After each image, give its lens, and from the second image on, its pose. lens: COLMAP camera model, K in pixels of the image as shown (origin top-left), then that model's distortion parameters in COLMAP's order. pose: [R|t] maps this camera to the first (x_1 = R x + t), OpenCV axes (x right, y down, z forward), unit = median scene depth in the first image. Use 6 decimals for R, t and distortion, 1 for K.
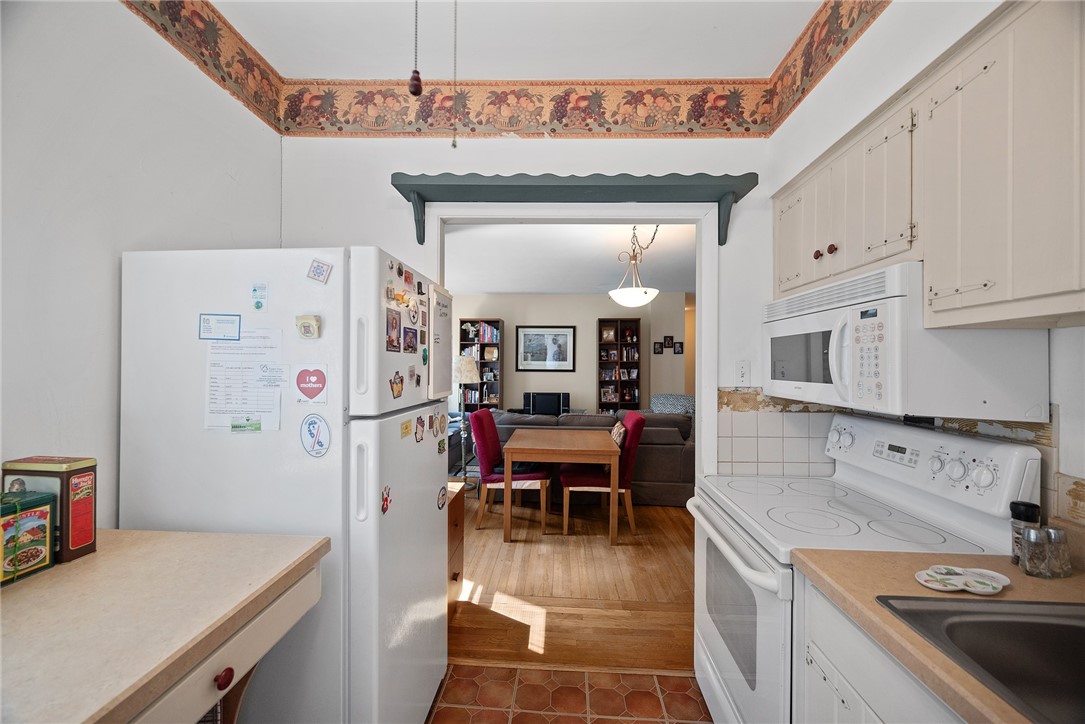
lens RADIAL K [[430.5, 0, 543.9], [0, 430.5, 359.1], [0, 0, 1]] dist [-0.000487, 0.000689]
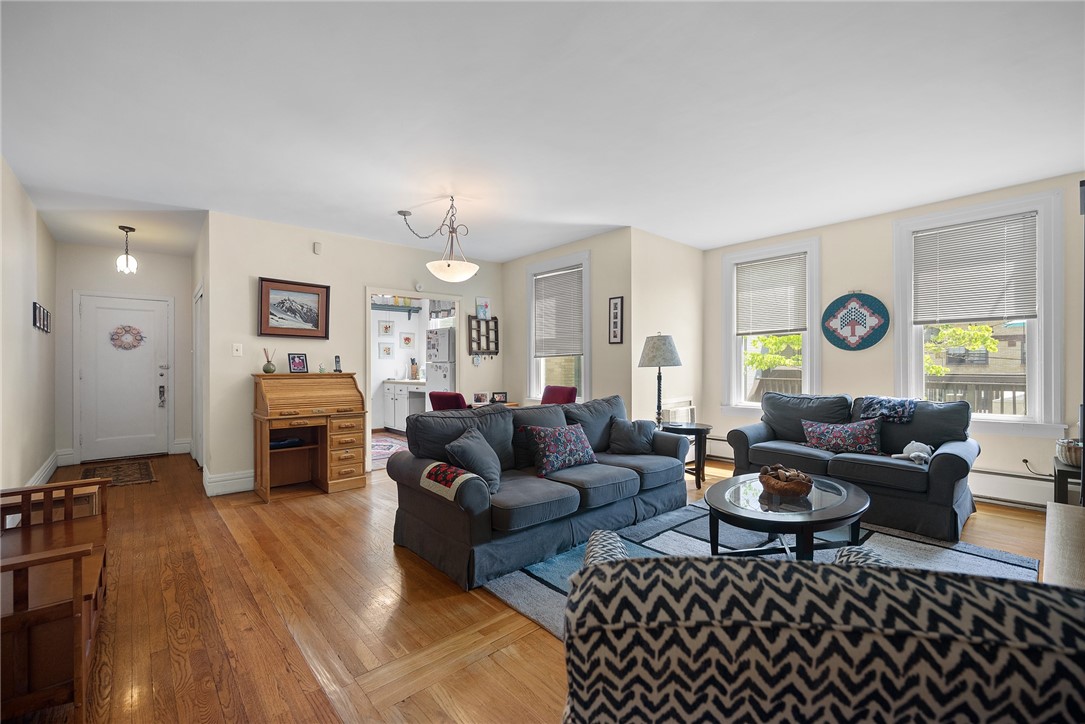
lens RADIAL K [[452.2, 0, 553.2], [0, 452.2, 364.1], [0, 0, 1]] dist [-0.000403, 0.000241]
pose [[-0.705966, -0.003582, -0.708237, 0.392735], [0.006584, 0.999911, -0.011620, 0.037275], [0.708215, -0.012867, -0.705879, 0.969734]]
